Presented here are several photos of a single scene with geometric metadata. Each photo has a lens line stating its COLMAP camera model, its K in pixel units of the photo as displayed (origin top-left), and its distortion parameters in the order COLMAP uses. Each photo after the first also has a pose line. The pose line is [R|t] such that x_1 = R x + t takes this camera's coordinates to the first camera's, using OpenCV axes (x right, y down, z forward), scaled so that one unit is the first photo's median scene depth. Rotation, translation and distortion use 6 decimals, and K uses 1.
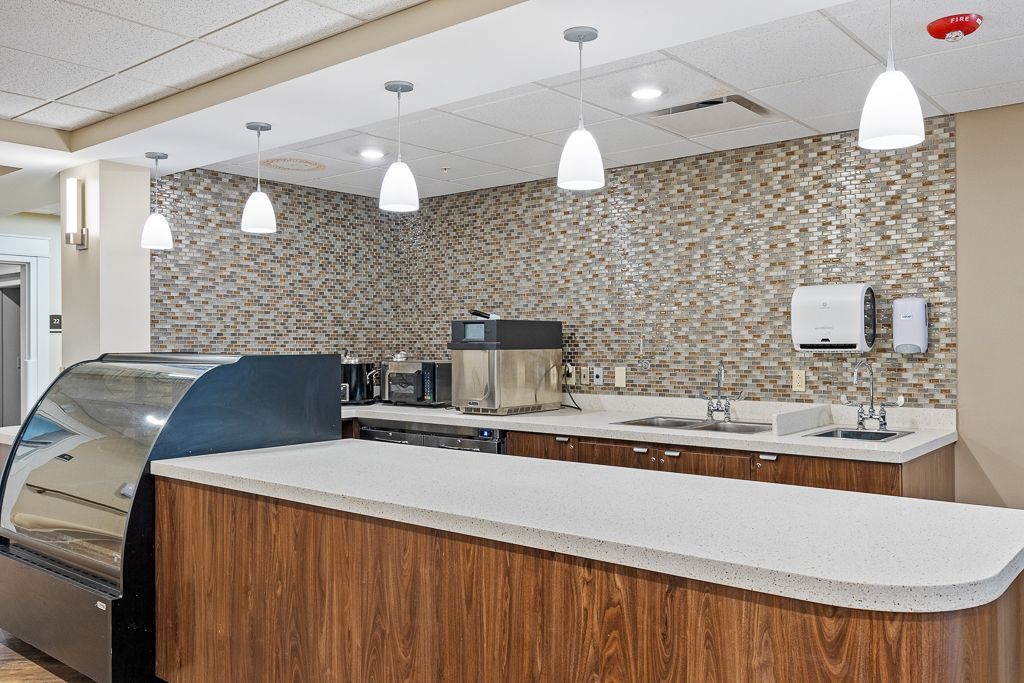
lens RADIAL K [[846.0, 0, 515.8], [0, 846.0, 340.4], [0, 0, 1]] dist [-0.018203, 0.017125]
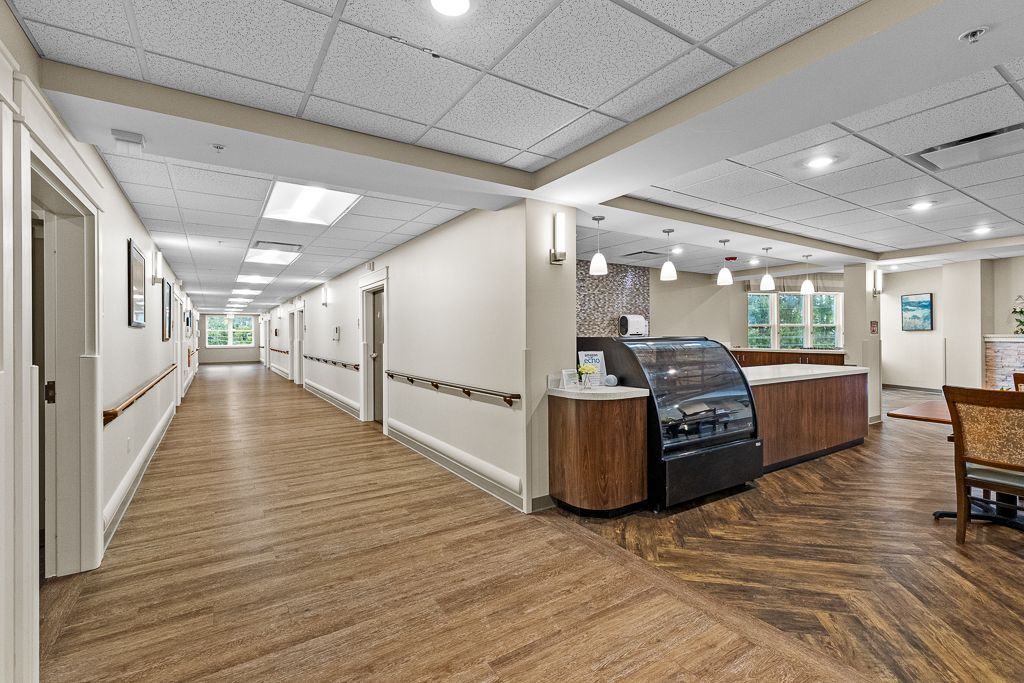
lens RADIAL K [[464.5, 0, 515.3], [0, 464.5, 332.3], [0, 0, 1]] dist [0.009175, -0.000539]
pose [[0.300743, 0.012714, 0.953620, -1.303288], [-0.002144, 0.999918, -0.012655, 0.018768], [-0.953703, 0.001761, 0.300746, 0.852829]]
